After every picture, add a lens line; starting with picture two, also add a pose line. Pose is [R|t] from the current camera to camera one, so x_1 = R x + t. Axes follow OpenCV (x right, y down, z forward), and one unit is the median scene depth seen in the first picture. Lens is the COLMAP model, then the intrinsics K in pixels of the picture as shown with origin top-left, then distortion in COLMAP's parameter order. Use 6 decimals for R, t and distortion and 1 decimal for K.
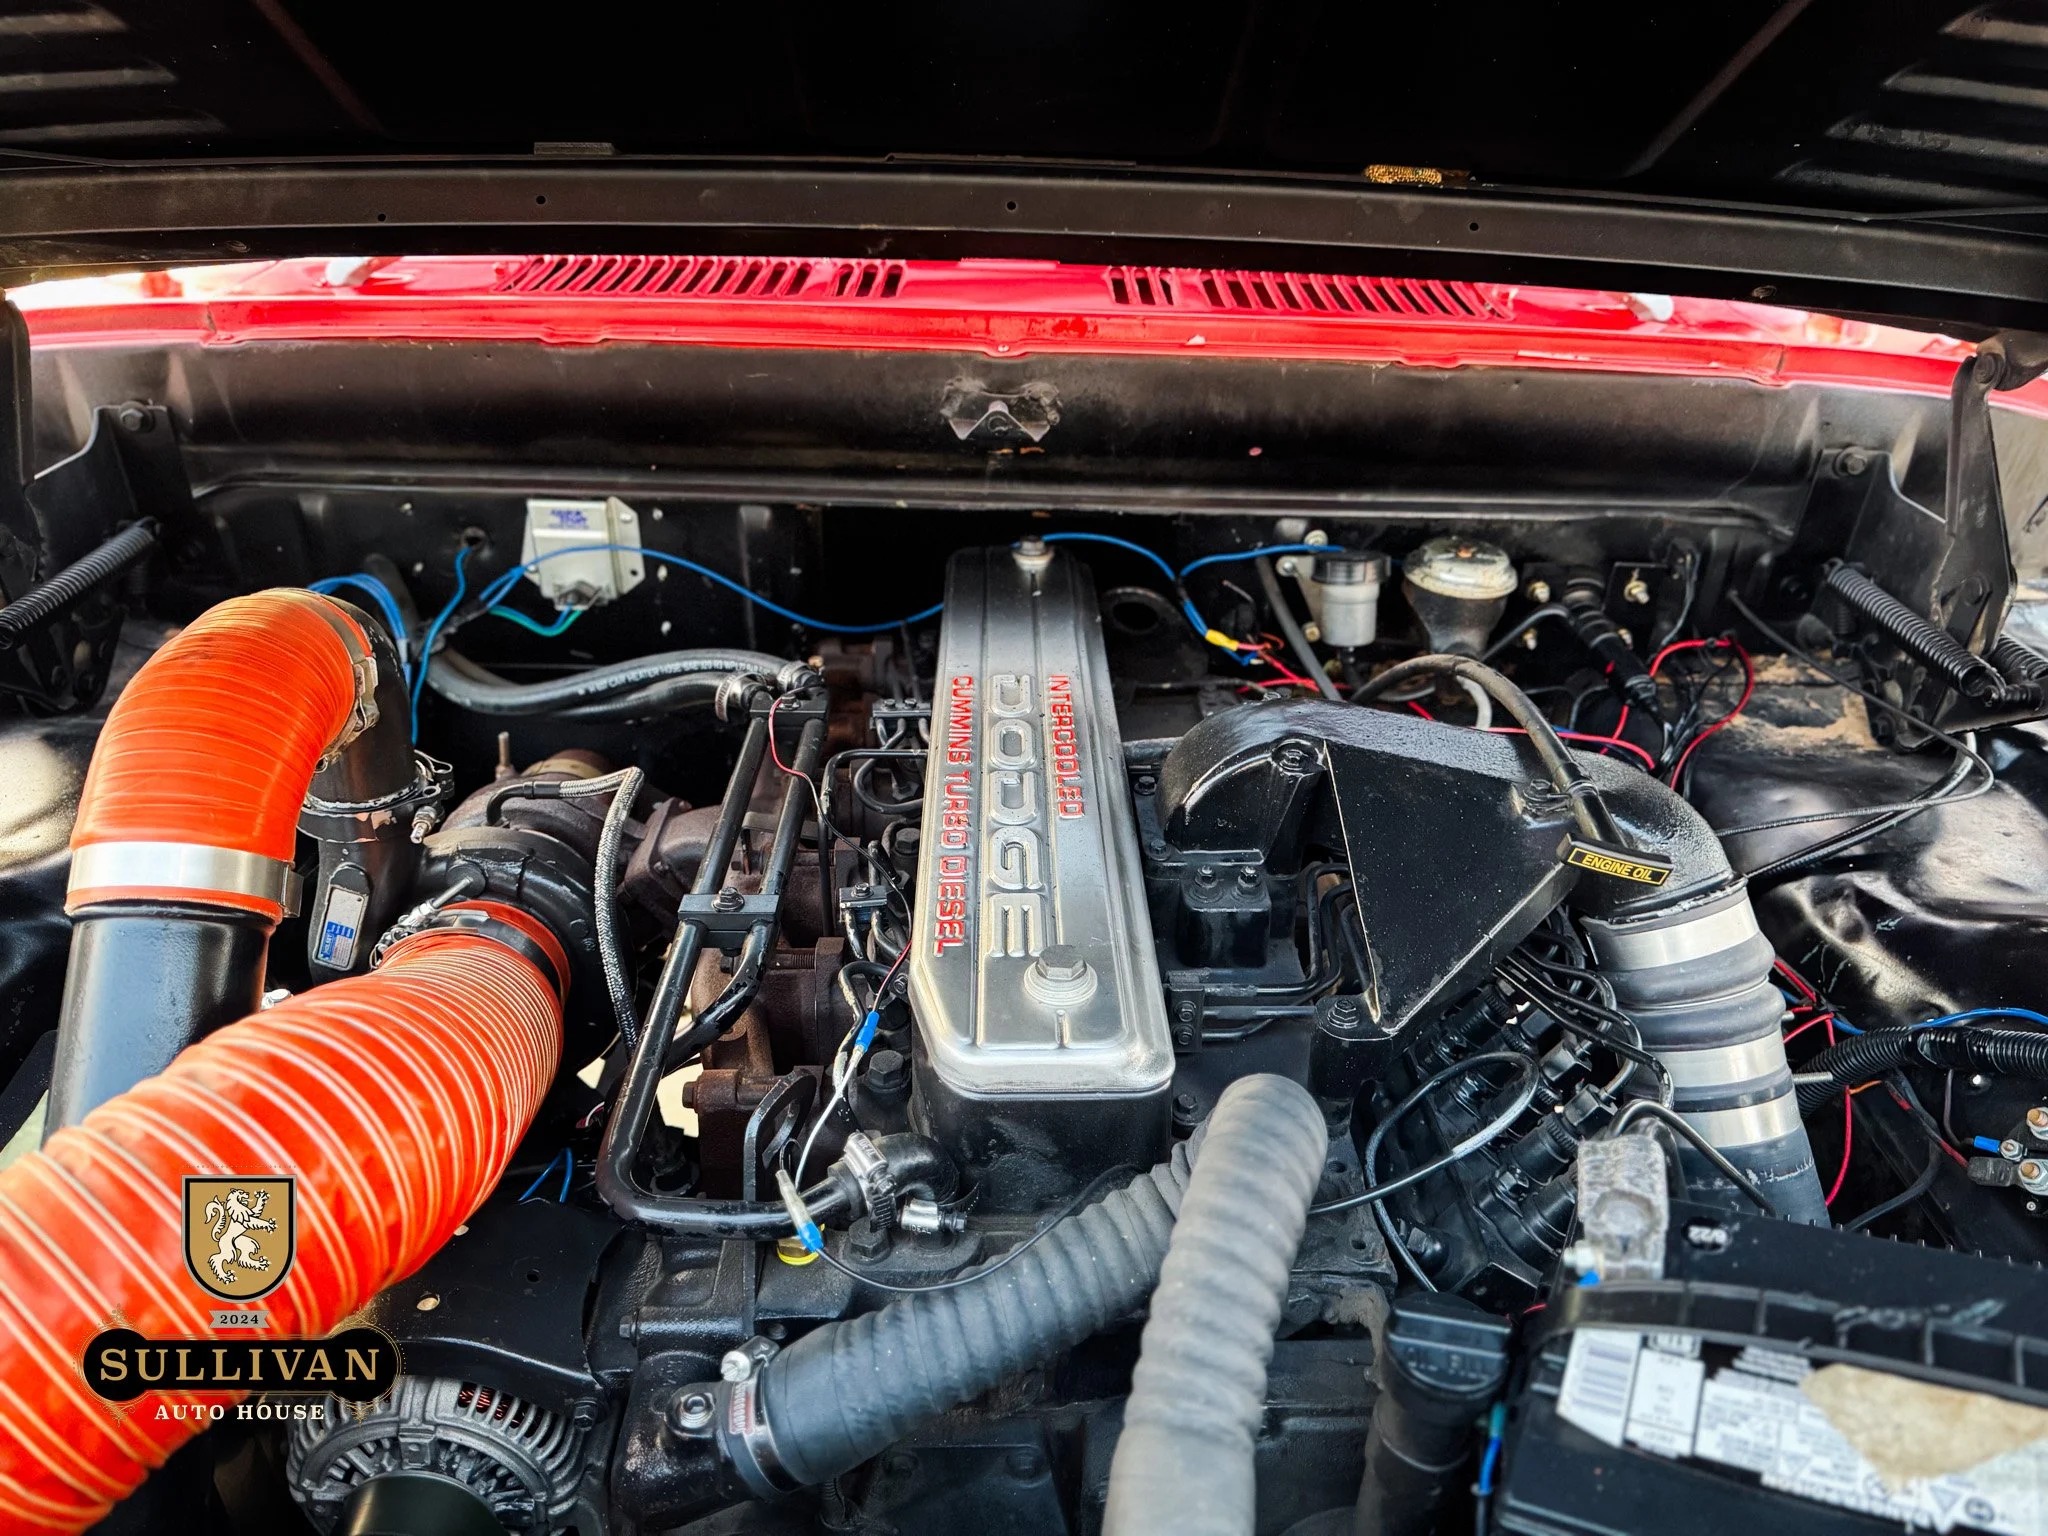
lens RADIAL K [[1466.0, 0, 1049.5], [0, 1466.0, 768.8], [0, 0, 1]] dist [0.114588, -0.181487]
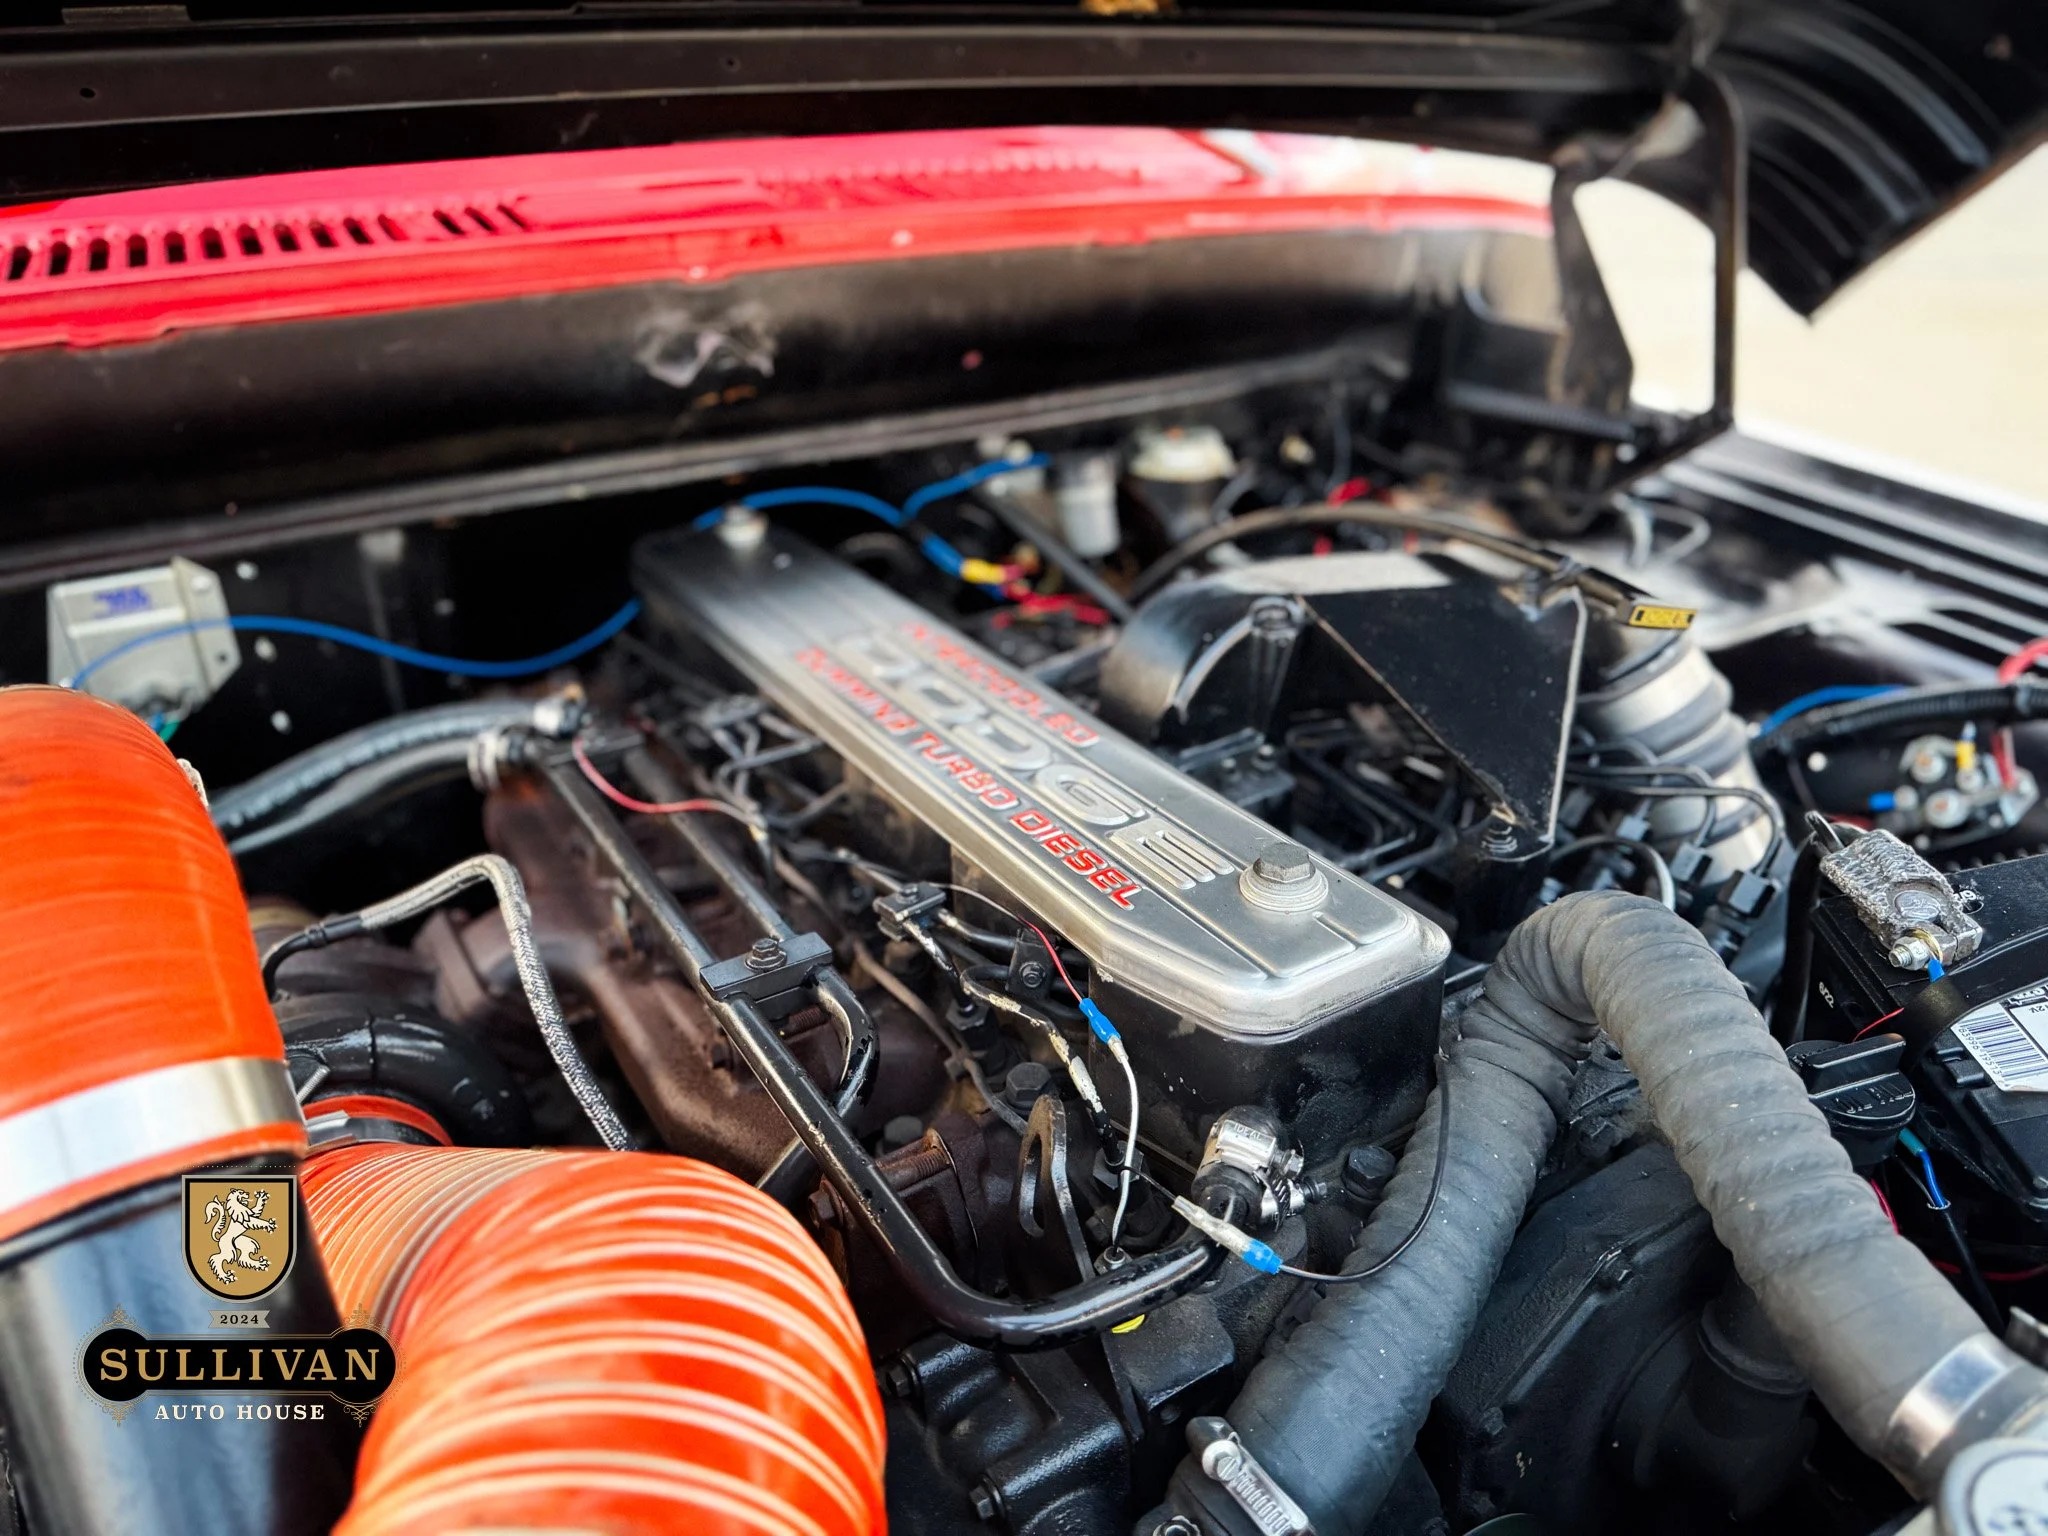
lens RADIAL K [[1493.0, 0, 1024.0], [0, 1493.0, 768.0], [0, 0, 1]] dist [0.100969, -0.145679]
pose [[0.867151, -0.264197, 0.422197, -0.286697], [0.277915, 0.960137, 0.030011, 0.007906], [-0.413295, 0.091311, 0.906007, 0.170800]]
